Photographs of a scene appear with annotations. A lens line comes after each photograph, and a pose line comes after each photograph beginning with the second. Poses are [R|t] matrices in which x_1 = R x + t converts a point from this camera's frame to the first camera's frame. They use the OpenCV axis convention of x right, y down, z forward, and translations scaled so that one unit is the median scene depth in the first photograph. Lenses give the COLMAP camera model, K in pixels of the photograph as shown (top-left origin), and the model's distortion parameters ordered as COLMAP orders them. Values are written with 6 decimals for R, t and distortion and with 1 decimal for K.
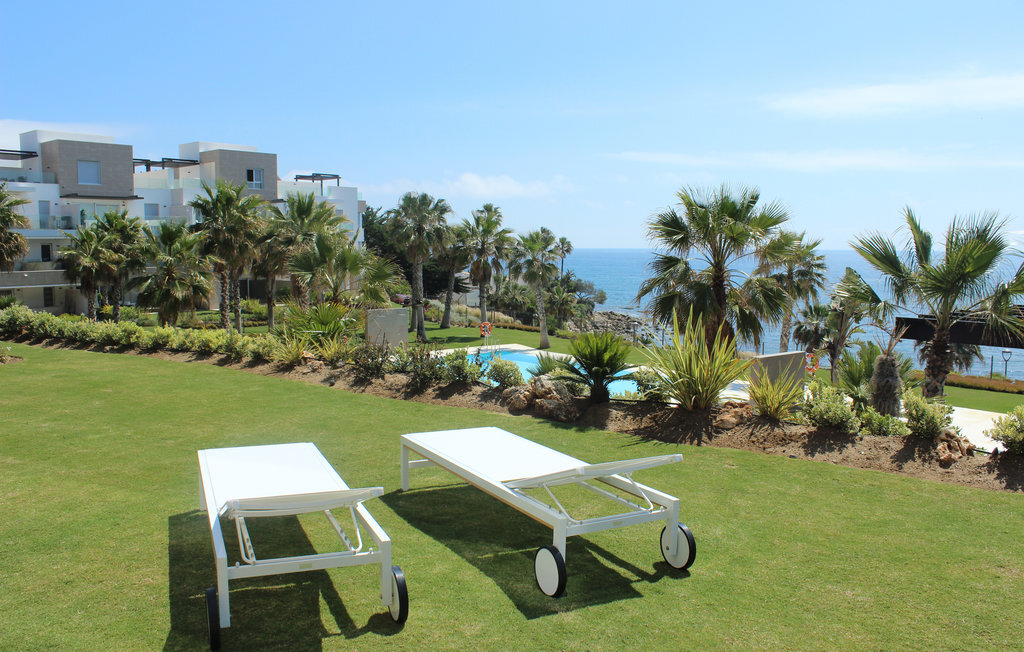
lens RADIAL K [[842.8, 0, 490.5], [0, 842.8, 326.0], [0, 0, 1]] dist [-0.200524, 0.176702]
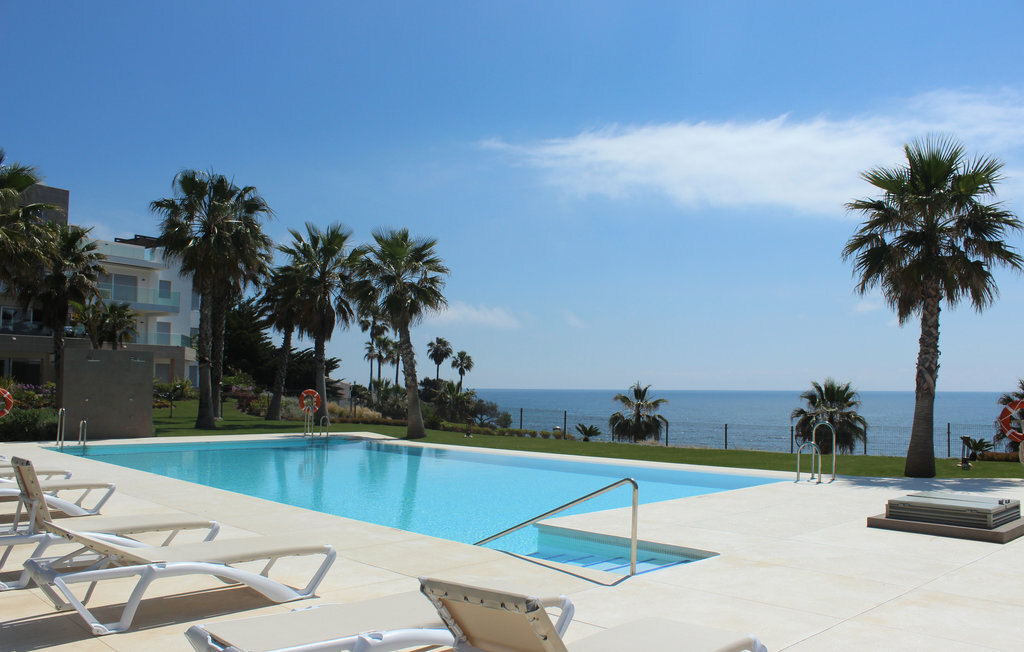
lens RADIAL K [[842.8, 0, 490.5], [0, 842.8, 326.0], [0, 0, 1]] dist [-0.200524, 0.176702]
pose [[0.993203, 0.013588, 0.115603, 0.035958], [0.005547, 0.986508, -0.163617, 0.033956], [-0.116266, 0.163146, 0.979727, 0.336933]]
